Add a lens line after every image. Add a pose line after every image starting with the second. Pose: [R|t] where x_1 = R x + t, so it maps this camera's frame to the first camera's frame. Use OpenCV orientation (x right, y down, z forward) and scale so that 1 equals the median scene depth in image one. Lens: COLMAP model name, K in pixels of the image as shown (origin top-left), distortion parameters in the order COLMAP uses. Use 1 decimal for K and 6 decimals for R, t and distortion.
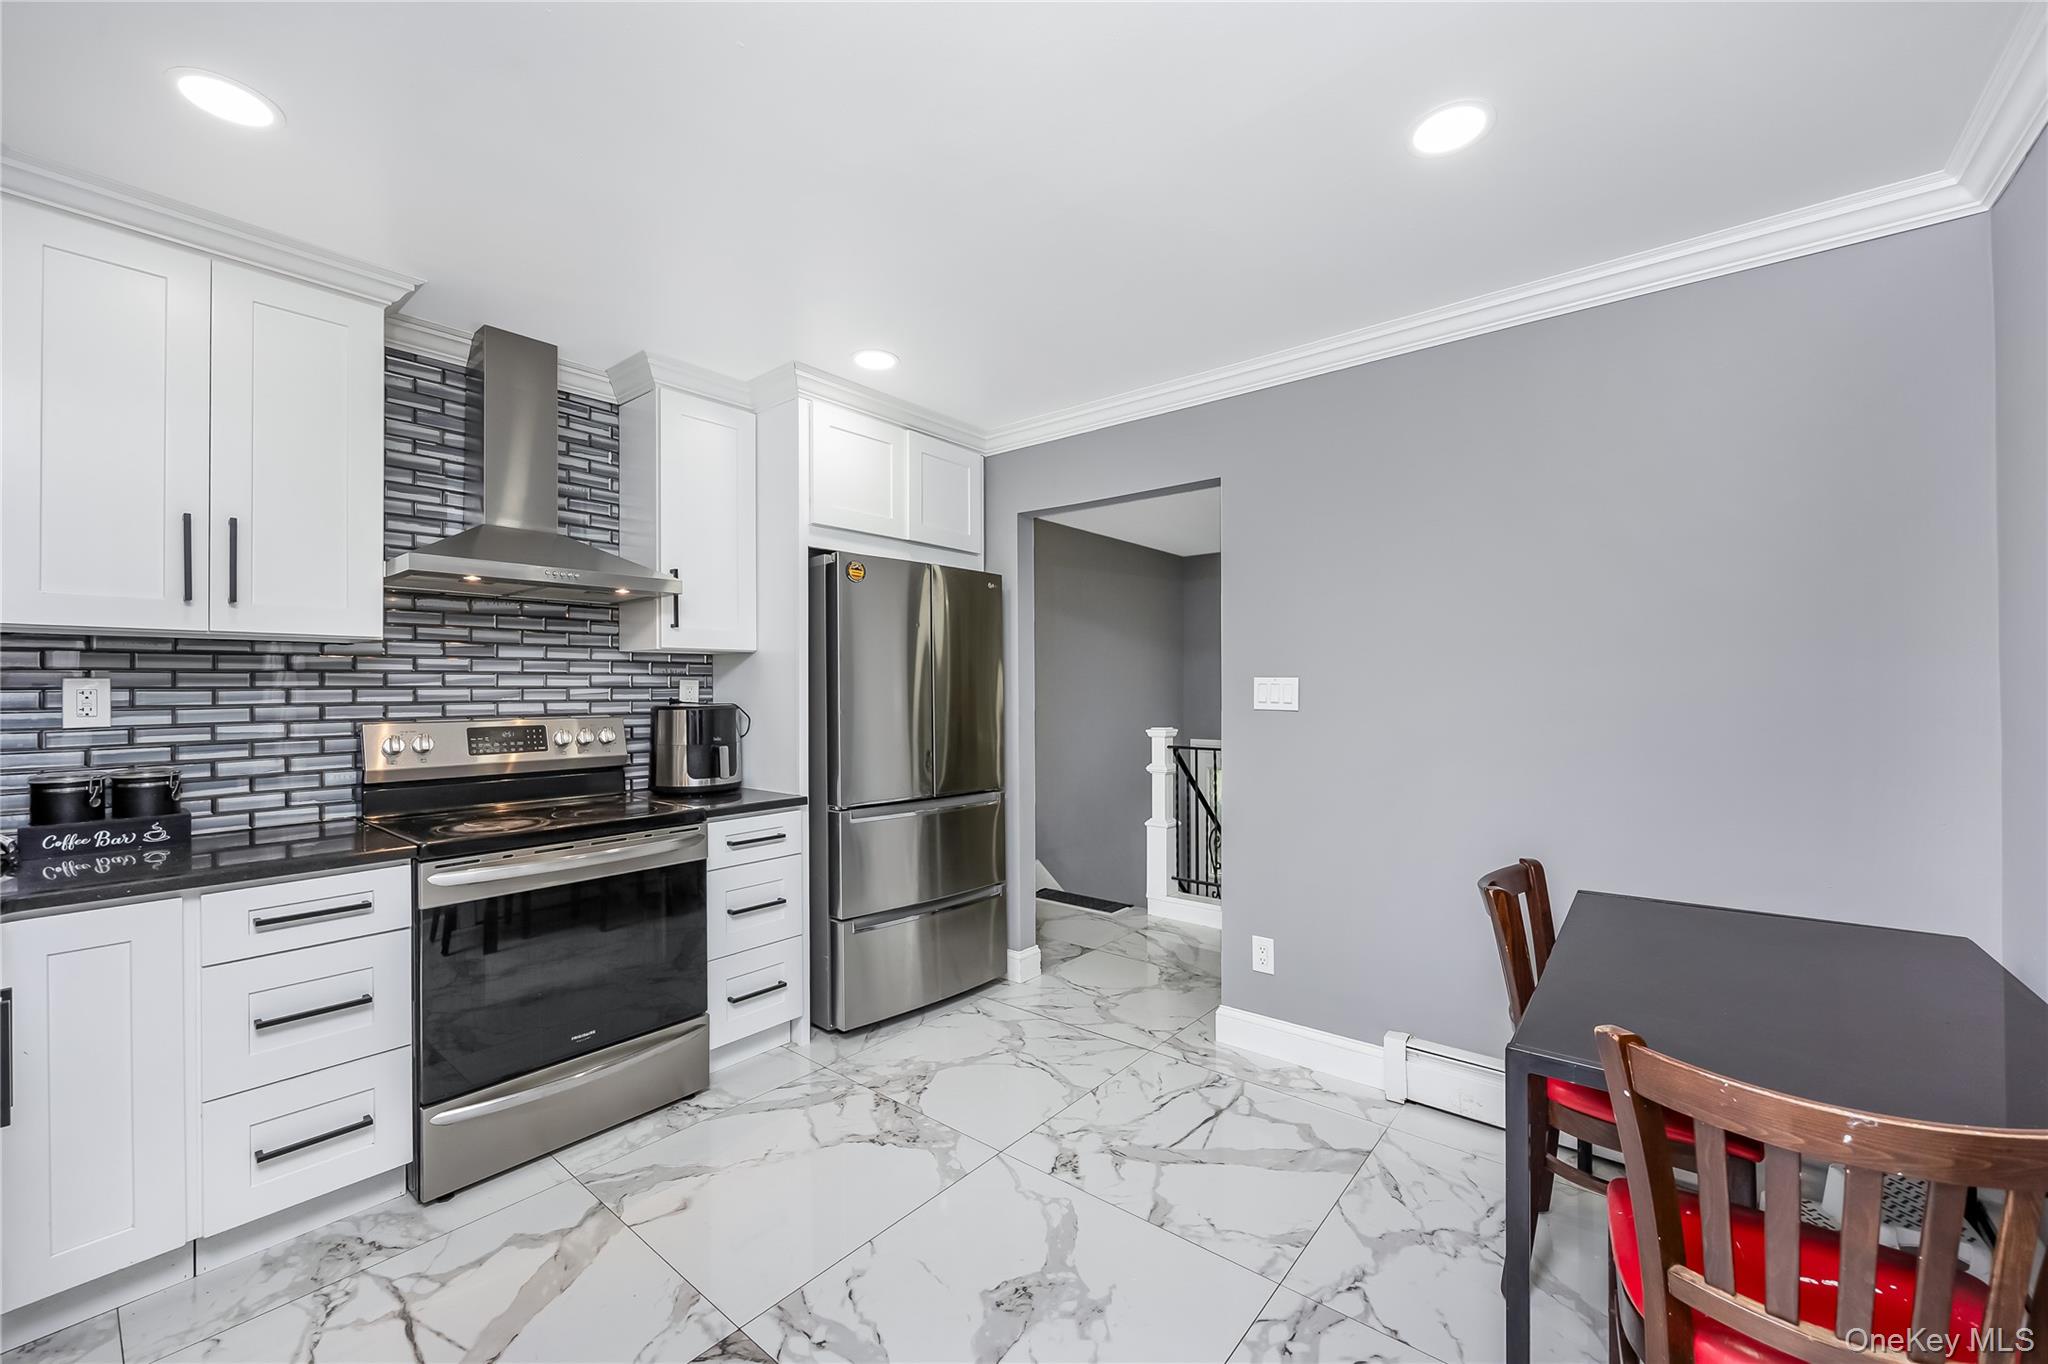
lens RADIAL K [[798.2, 0, 1023.6], [0, 798.2, 695.0], [0, 0, 1]] dist [0.015897, -0.001501]
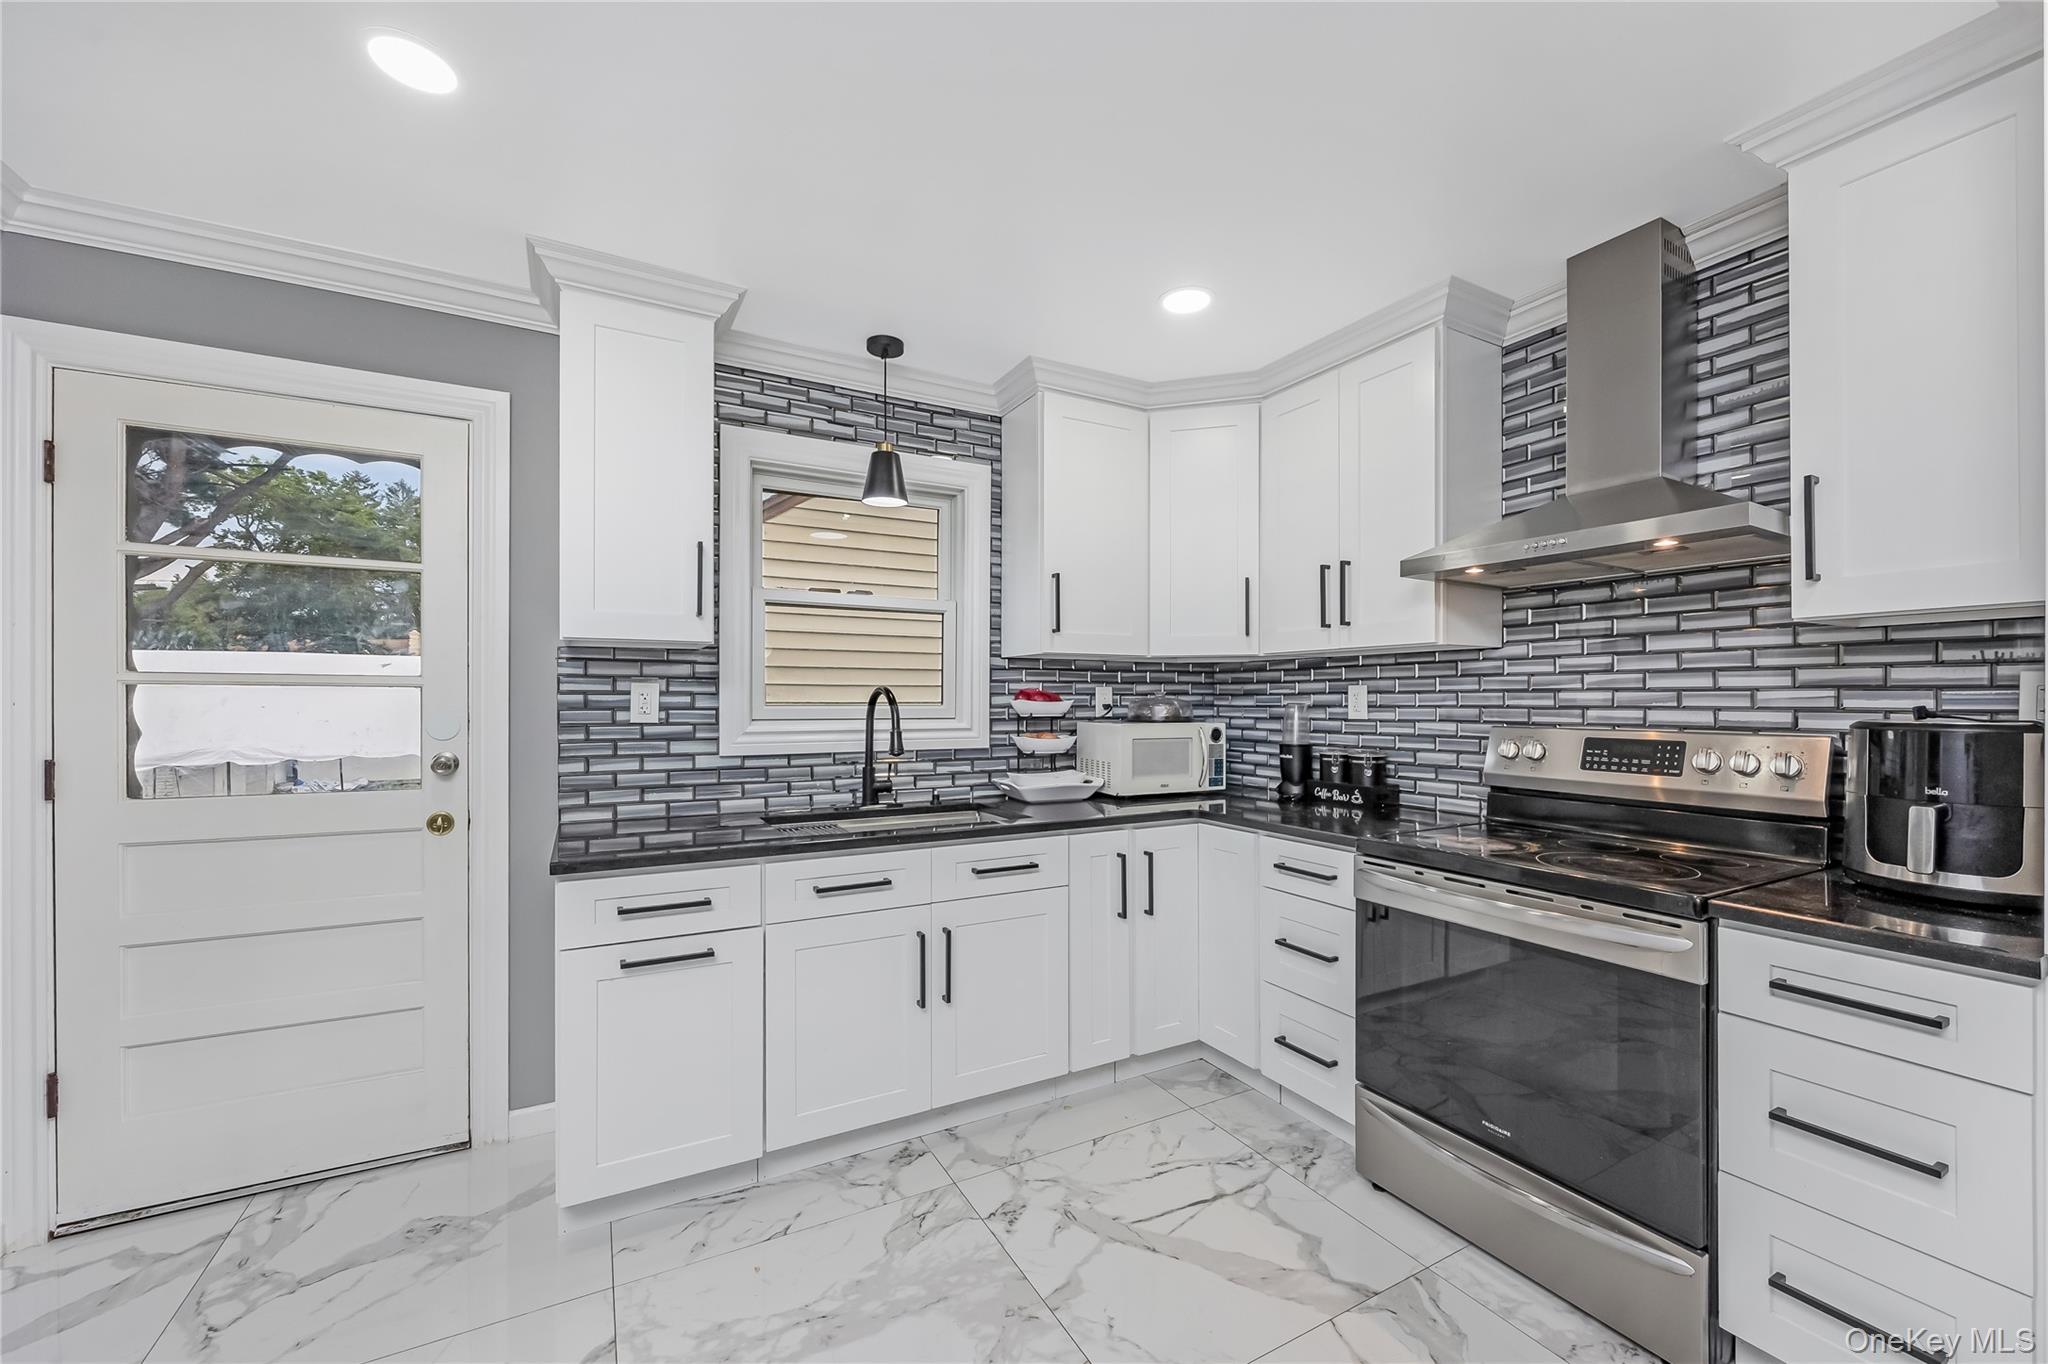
lens RADIAL K [[798.2, 0, 1002.8], [0, 798.2, 688.7], [0, 0, 1]] dist [0.015897, -0.001501]
pose [[-0.364180, 0.004869, -0.931316, 0.376233], [0.008305, 0.999964, 0.001981, -0.020252], [0.931291, -0.007014, -0.364207, 0.838602]]
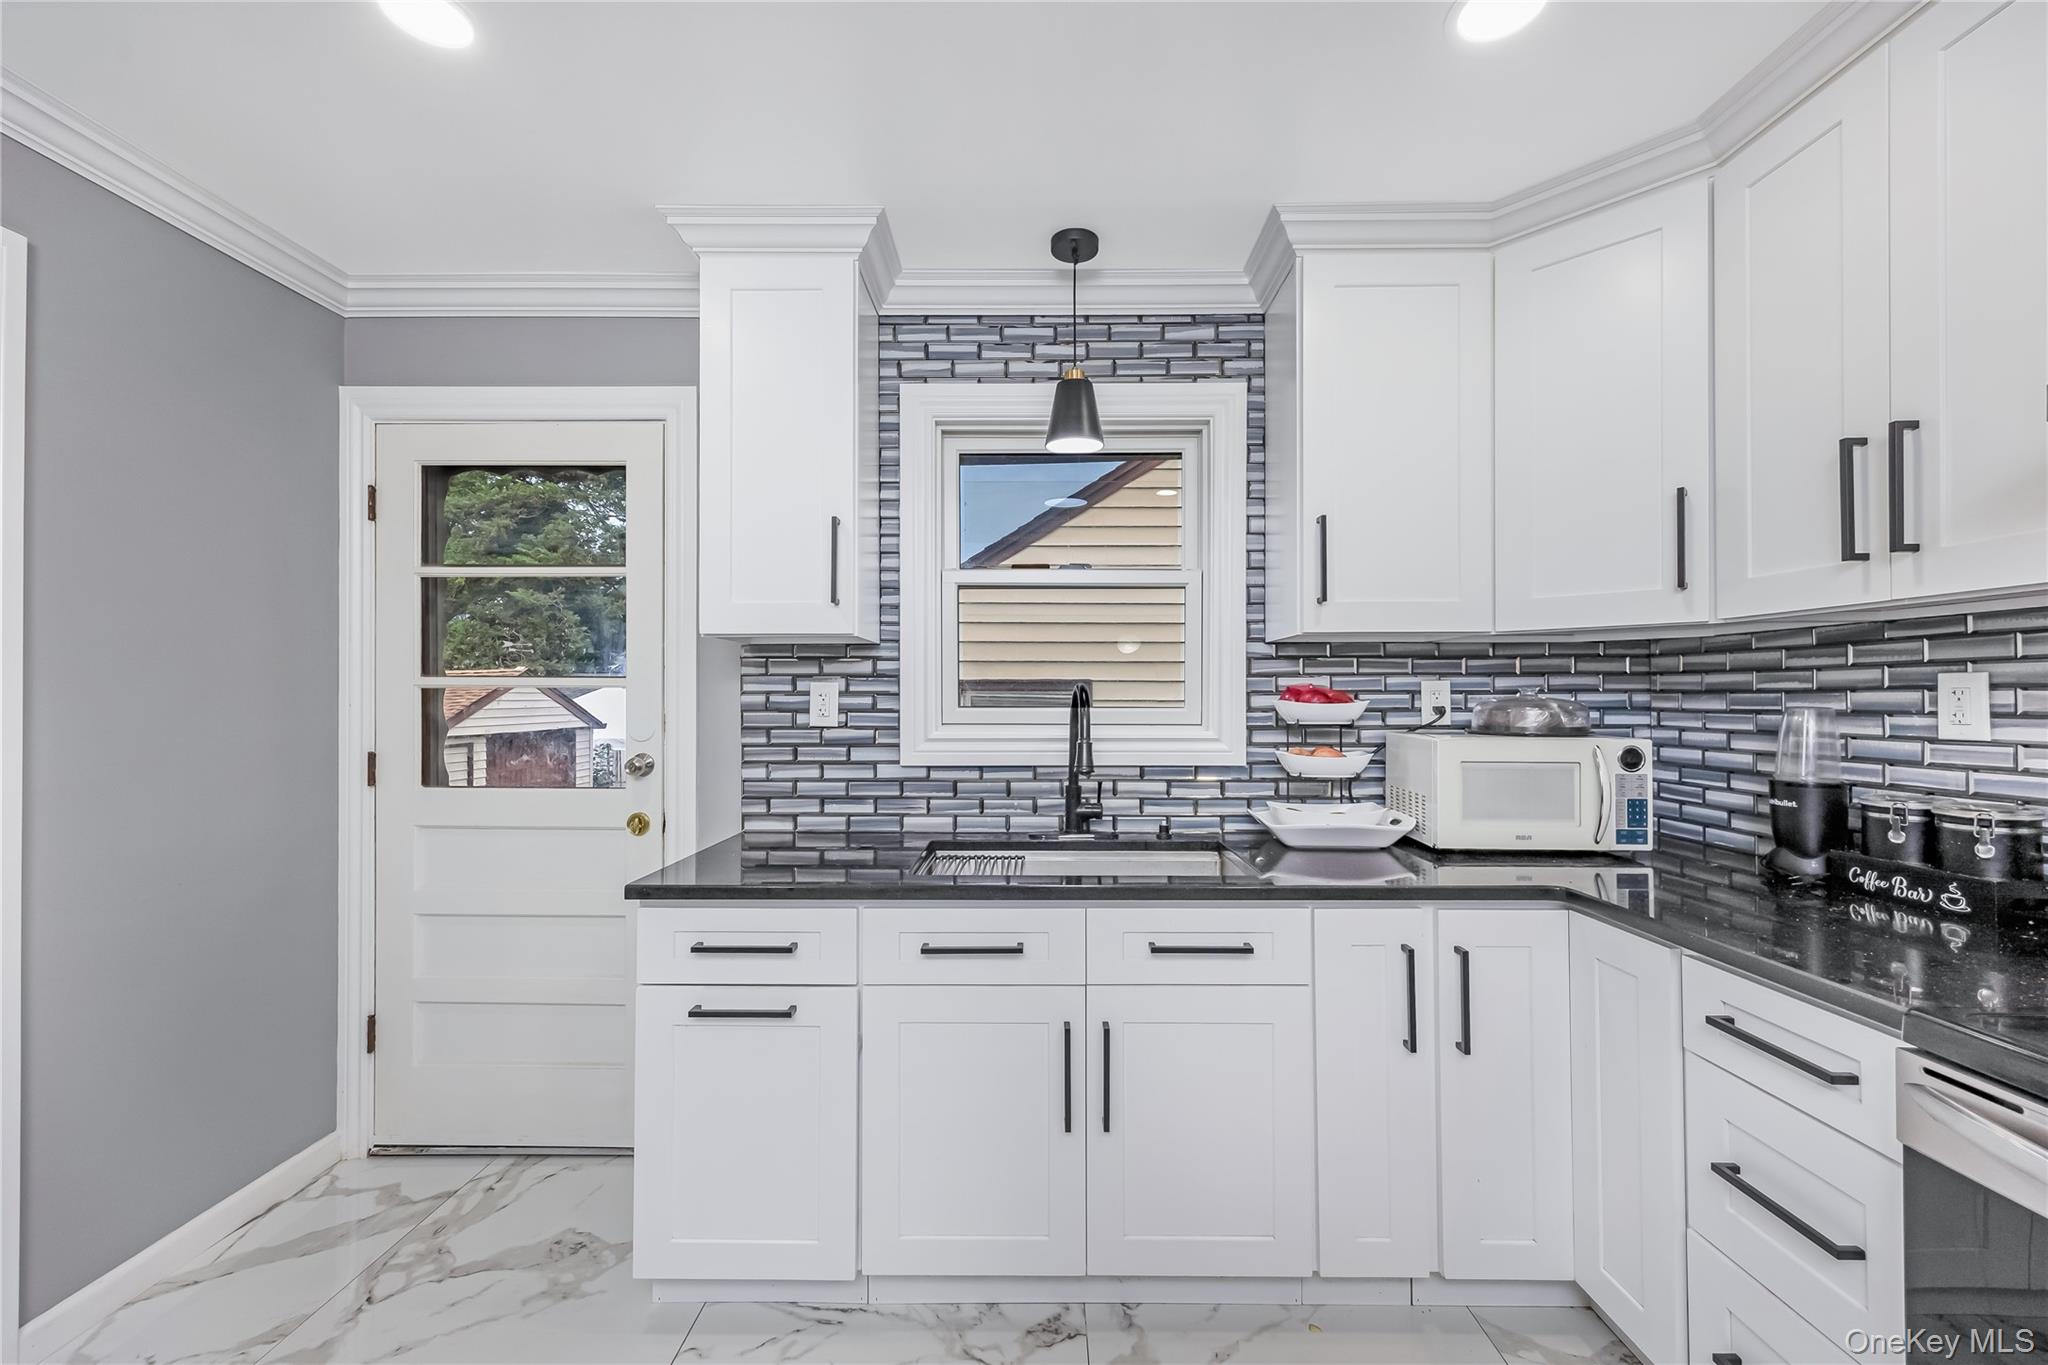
lens RADIAL K [[798.2, 0, 1043.1], [0, 798.2, 683.2], [0, 0, 1]] dist [0.015897, -0.001501]
pose [[-0.758136, 0.008103, -0.652046, -0.032735], [0.016265, 0.999847, -0.006485, -0.018074], [0.651894, -0.015522, -0.758151, 0.914788]]
